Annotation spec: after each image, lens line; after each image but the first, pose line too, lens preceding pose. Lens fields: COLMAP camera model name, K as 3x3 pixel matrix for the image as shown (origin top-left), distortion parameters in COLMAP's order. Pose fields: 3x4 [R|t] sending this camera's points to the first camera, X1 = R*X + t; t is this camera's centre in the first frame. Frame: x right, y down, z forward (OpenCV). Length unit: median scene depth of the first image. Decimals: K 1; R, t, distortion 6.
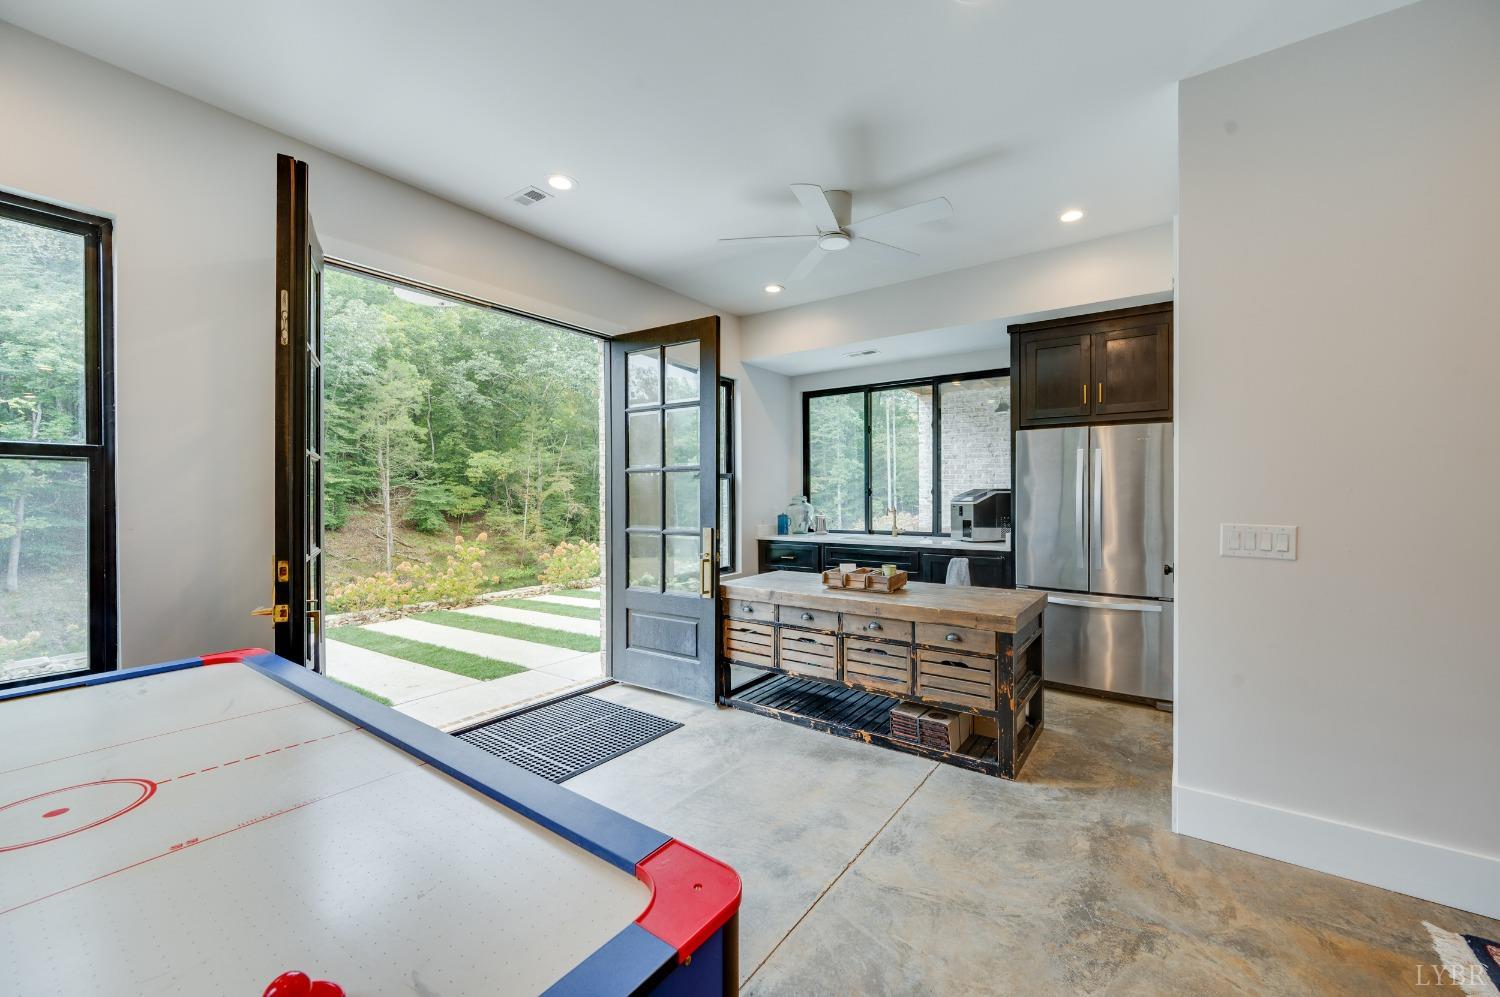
lens RADIAL K [[591.0, 0, 752.0], [0, 591.0, 495.3], [0, 0, 1]] dist [0.001663, 0.000768]
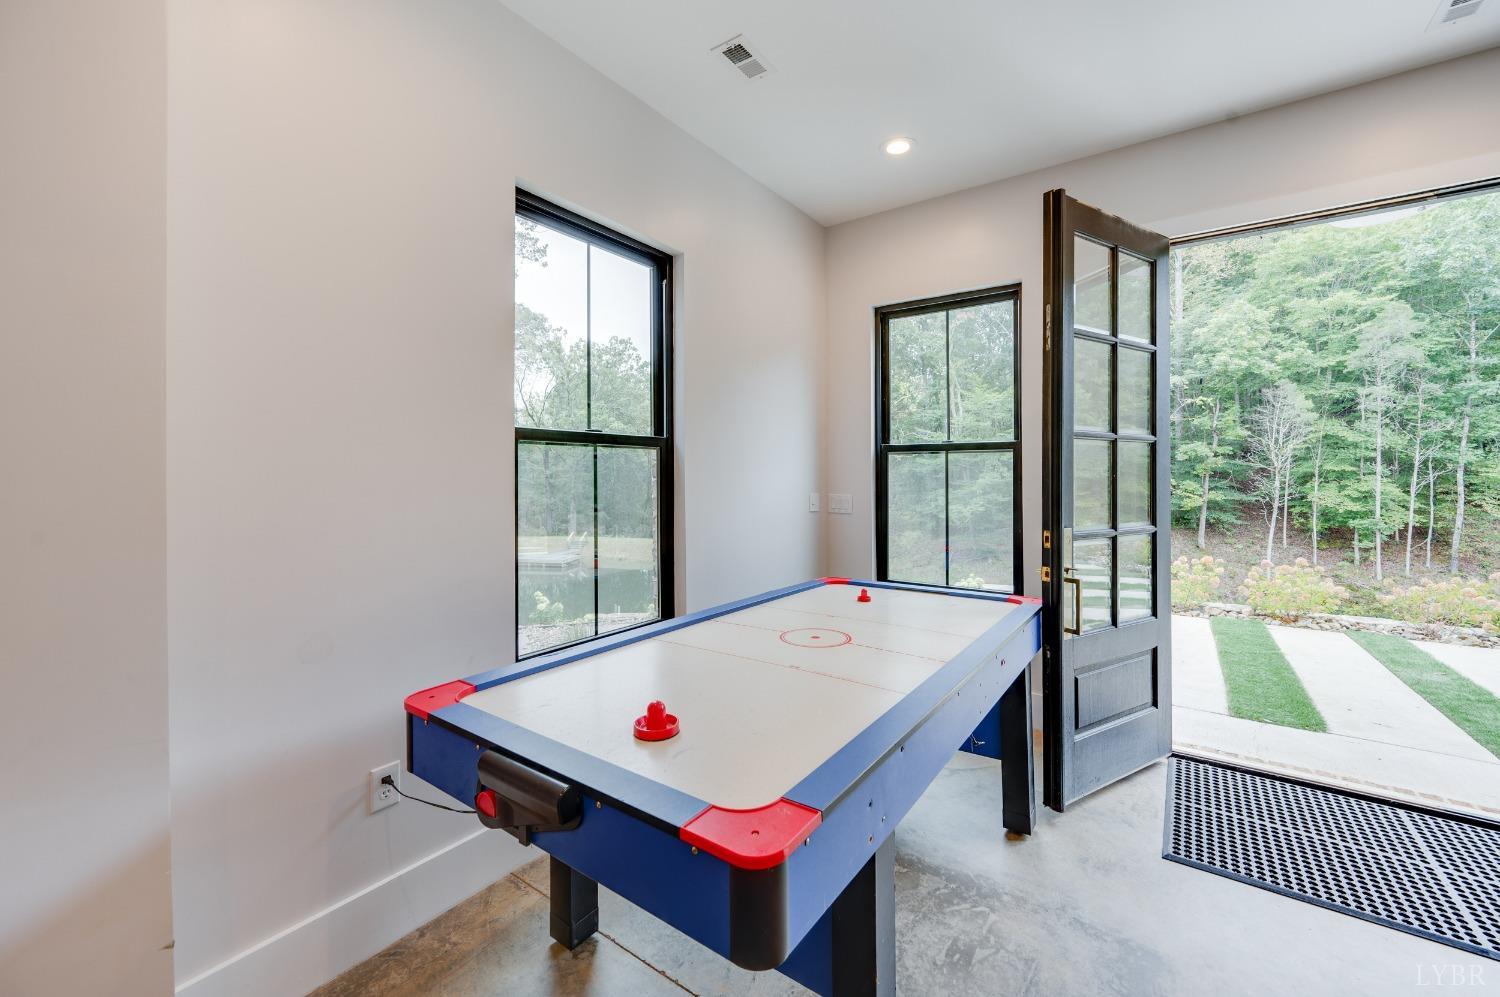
lens RADIAL K [[600.0, 0, 758.4], [0, 600.0, 478.7], [0, 0, 1]] dist [-0.000161, 0.000009]
pose [[0.011652, 0.011181, -0.999870, 0.201739], [-0.001946, 0.999936, 0.011159, -0.003493], [0.999930, 0.001816, 0.011673, 0.194226]]
